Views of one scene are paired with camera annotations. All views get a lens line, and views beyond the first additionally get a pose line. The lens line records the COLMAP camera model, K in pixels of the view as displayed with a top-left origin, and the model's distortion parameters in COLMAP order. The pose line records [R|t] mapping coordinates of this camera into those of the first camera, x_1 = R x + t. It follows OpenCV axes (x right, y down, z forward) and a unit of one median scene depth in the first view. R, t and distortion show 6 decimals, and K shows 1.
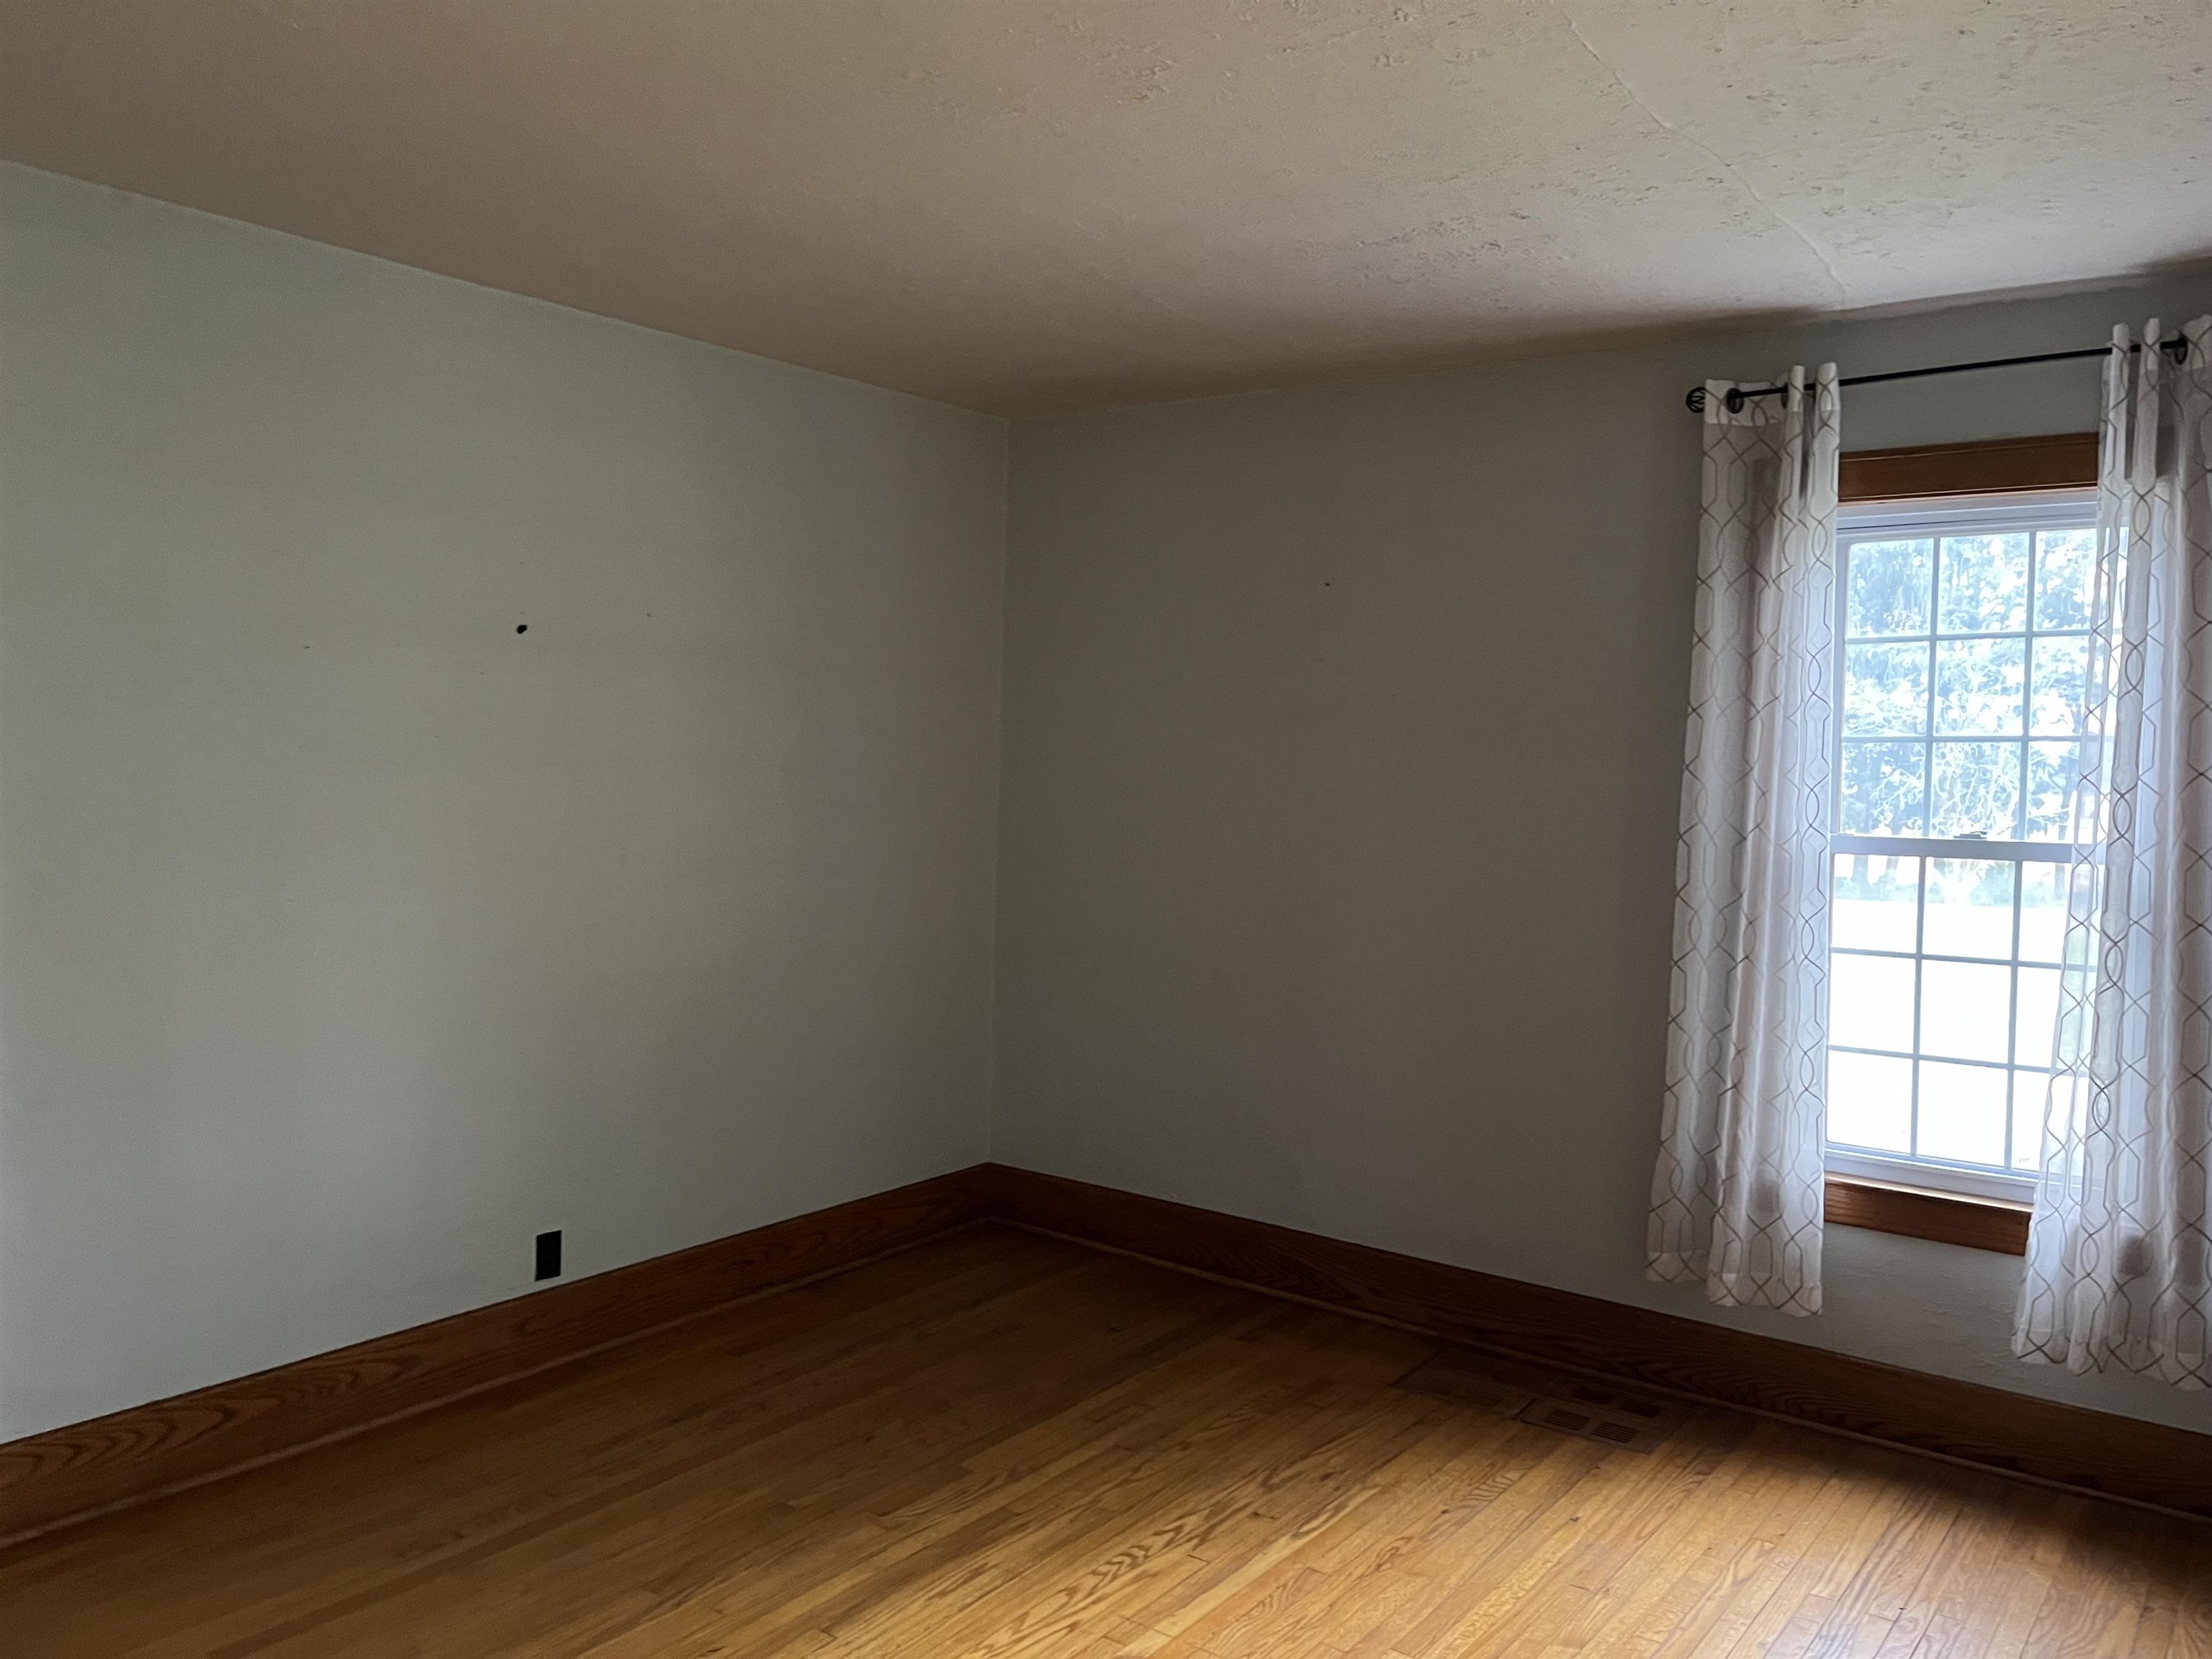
lens RADIAL K [[1631.9, 0, 1106.0], [0, 1631.9, 829.5], [0, 0, 1]] dist [-0.061021, -0.003552]
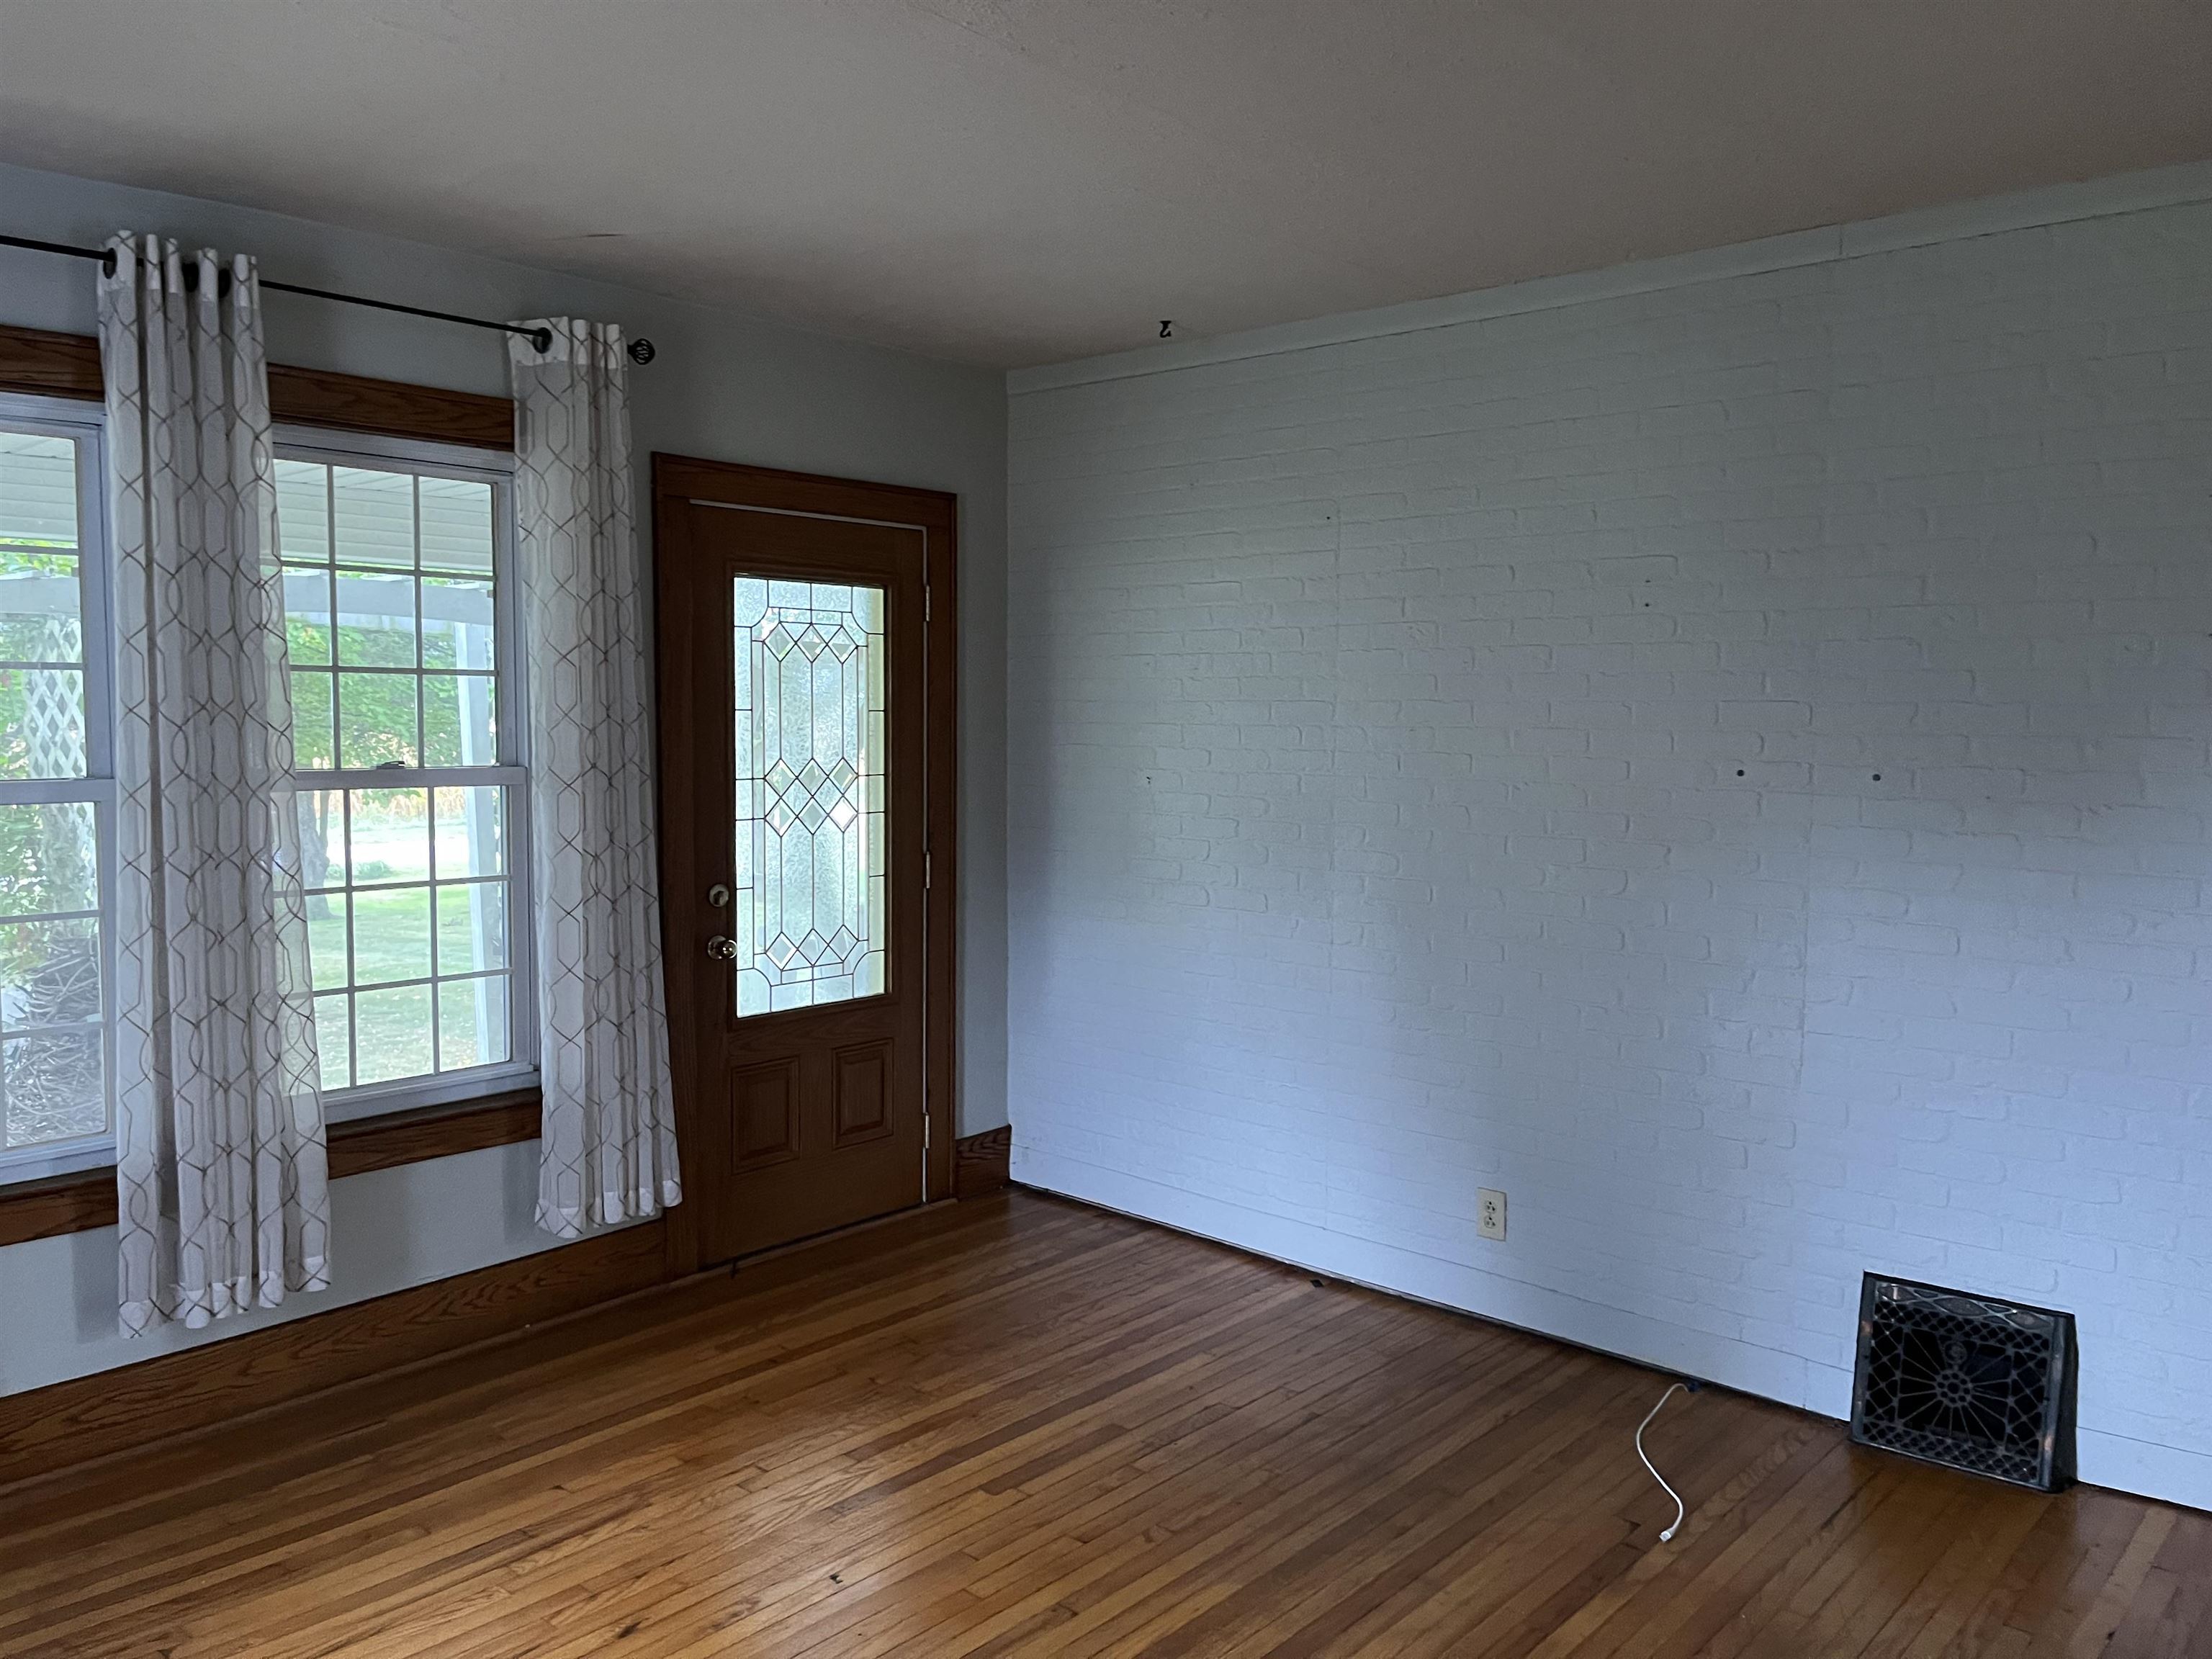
lens RADIAL K [[1631.9, 0, 1106.0], [0, 1631.9, 829.5], [0, 0, 1]] dist [-0.061021, -0.003552]
pose [[0.081811, -0.067869, 0.994334, -0.465602], [0.005599, 0.997694, 0.067638, -0.022198], [-0.996632, 0.000033, 0.082002, 0.455422]]
